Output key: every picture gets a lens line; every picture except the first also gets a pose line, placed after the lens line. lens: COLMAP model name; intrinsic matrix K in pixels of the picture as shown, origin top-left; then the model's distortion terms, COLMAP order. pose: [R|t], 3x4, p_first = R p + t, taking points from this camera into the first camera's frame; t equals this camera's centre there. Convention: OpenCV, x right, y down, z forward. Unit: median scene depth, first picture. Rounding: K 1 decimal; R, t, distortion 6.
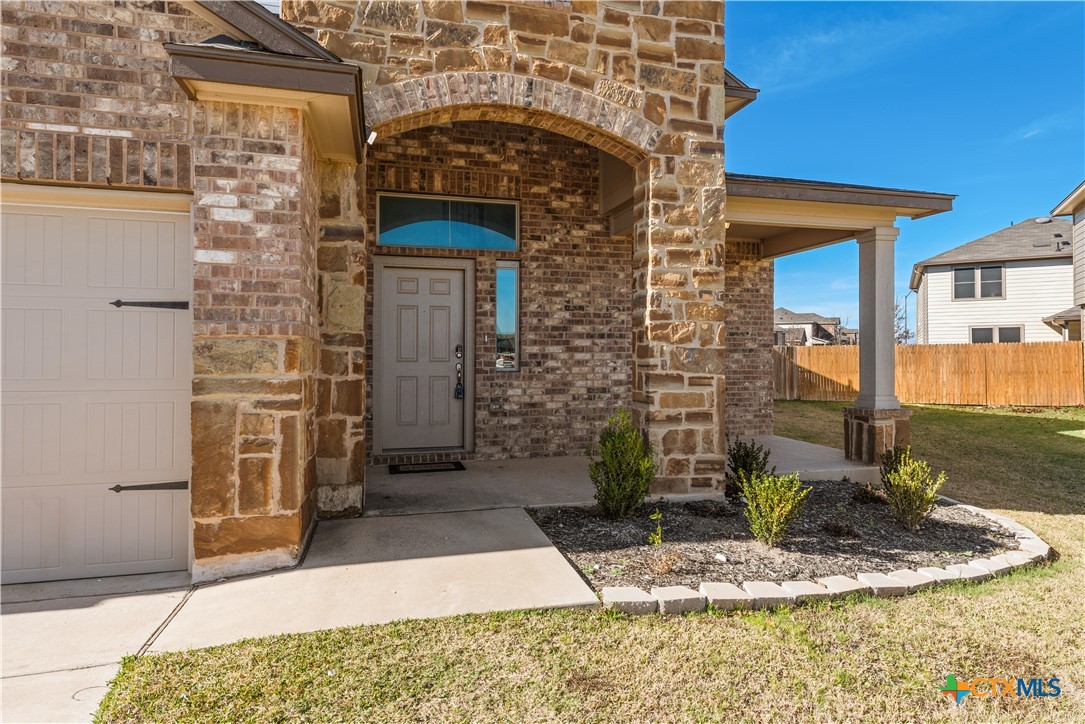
lens RADIAL K [[677.1, 0, 542.5], [0, 677.1, 362.0], [0, 0, 1]] dist [0.002824, -0.000115]
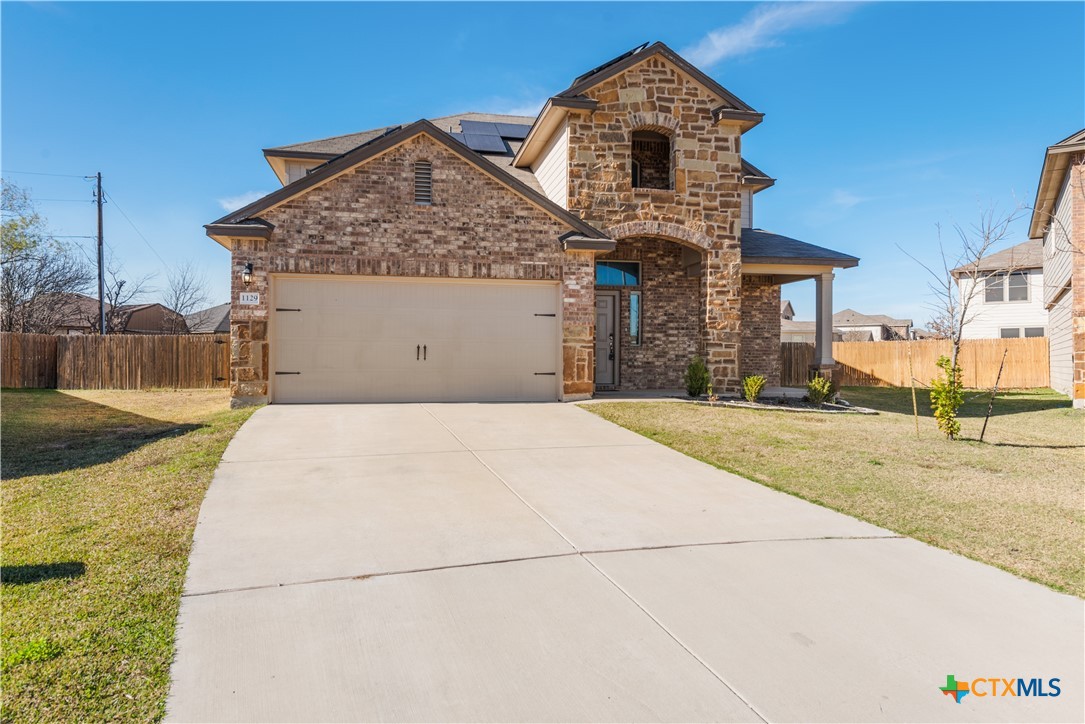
lens RADIAL K [[698.0, 0, 539.5], [0, 698.0, 367.9], [0, 0, 1]] dist [0.000844, -0.000153]
pose [[0.996965, 0.002459, -0.077814, -0.235172], [-0.002264, 0.999994, 0.002599, 0.099213], [0.077820, -0.002415, 0.996964, -1.460583]]
